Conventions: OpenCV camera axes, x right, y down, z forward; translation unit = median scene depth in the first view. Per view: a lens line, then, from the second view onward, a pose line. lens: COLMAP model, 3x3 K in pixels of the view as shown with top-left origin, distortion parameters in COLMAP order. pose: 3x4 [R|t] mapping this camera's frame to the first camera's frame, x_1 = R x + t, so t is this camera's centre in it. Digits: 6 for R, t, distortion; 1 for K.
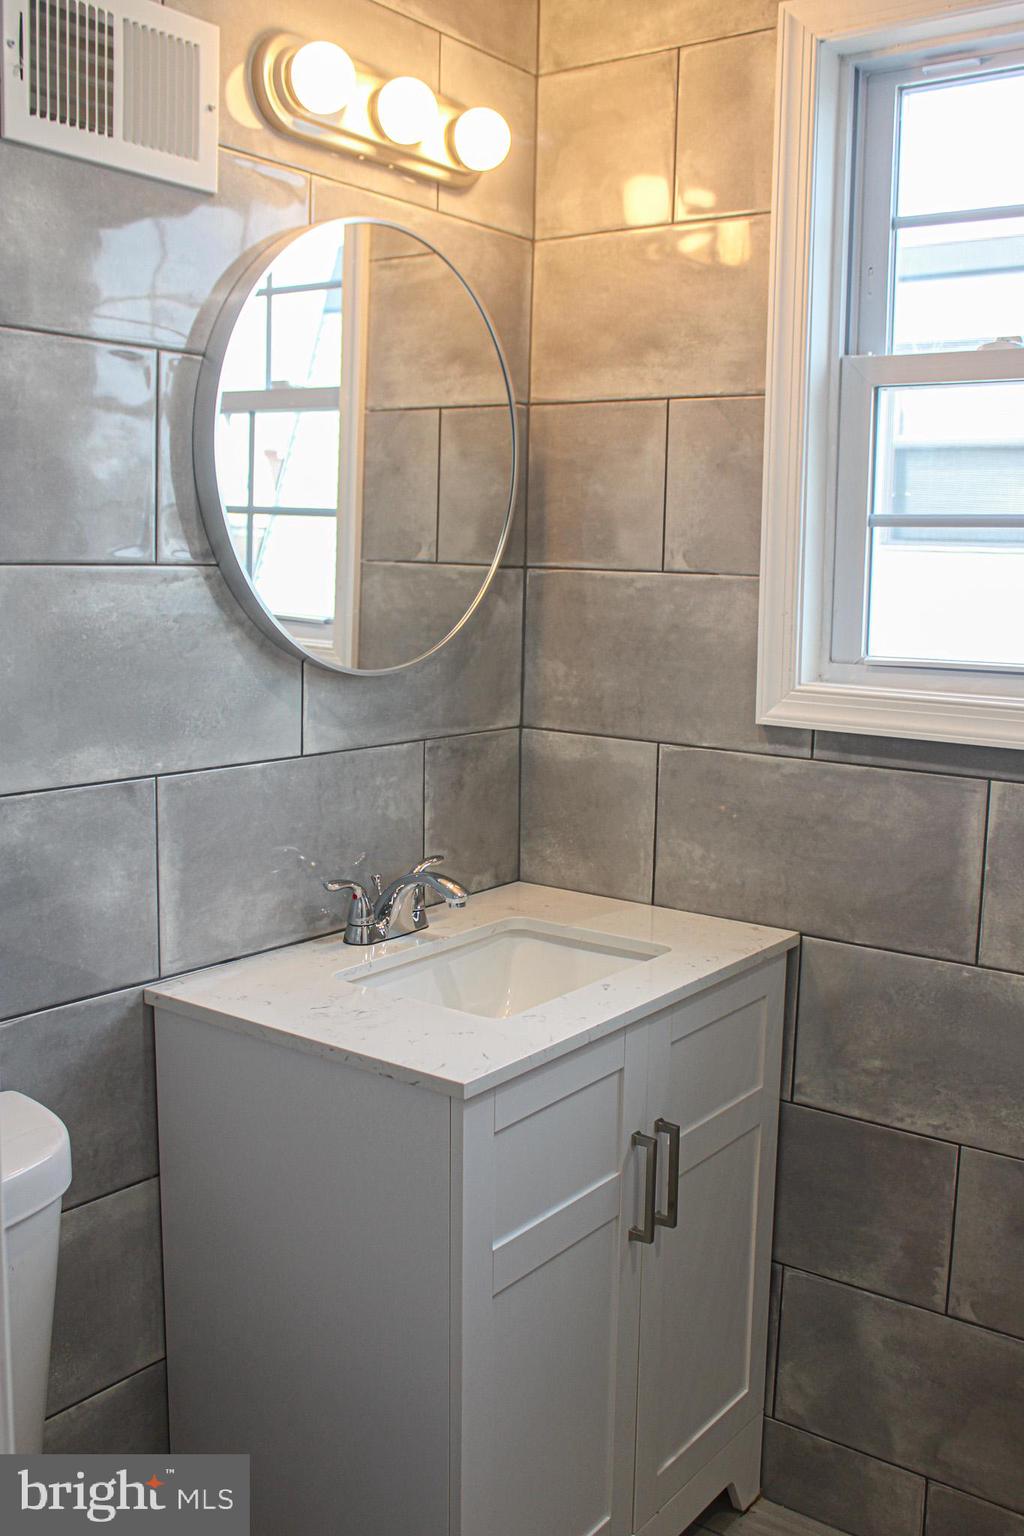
lens RADIAL K [[1530.4, 0, 498.4], [0, 1530.4, 755.0], [0, 0, 1]] dist [-0.036362, 0.000000]
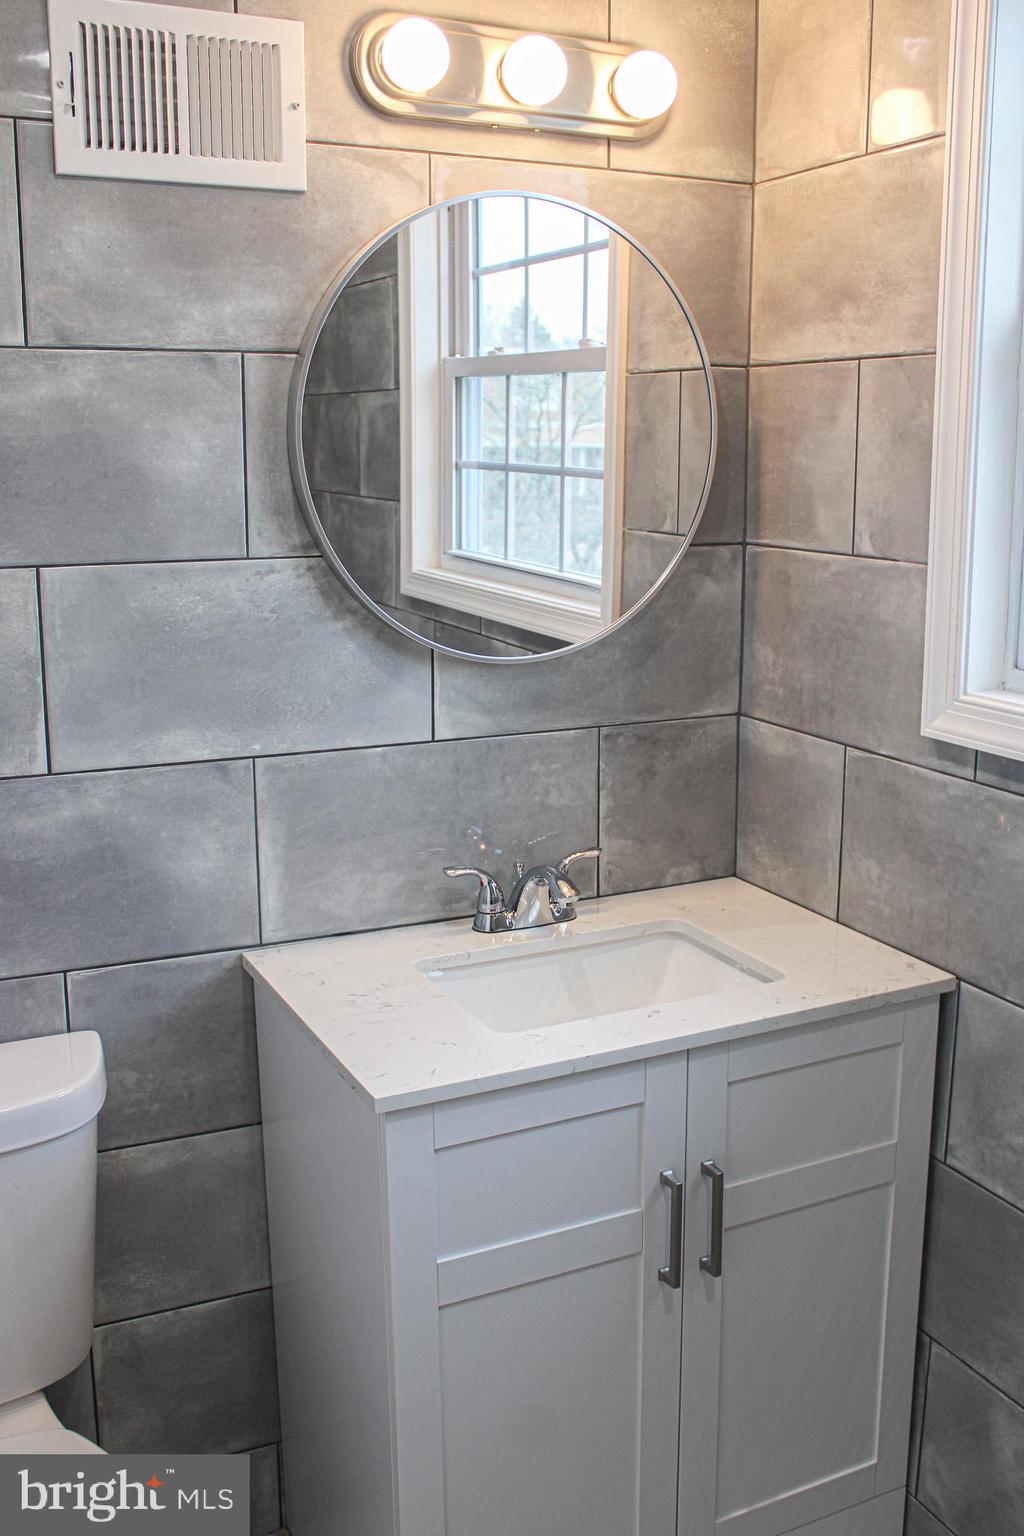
lens RADIAL K [[1530.4, 0, 509.6], [0, 1530.4, 779.4], [0, 0, 1]] dist [-0.036362, 0.000000]
pose [[0.886763, 0.078598, -0.455493, 0.365842], [-0.042773, 0.995162, 0.088452, -0.063463], [0.460242, -0.058953, 0.885834, 0.120416]]
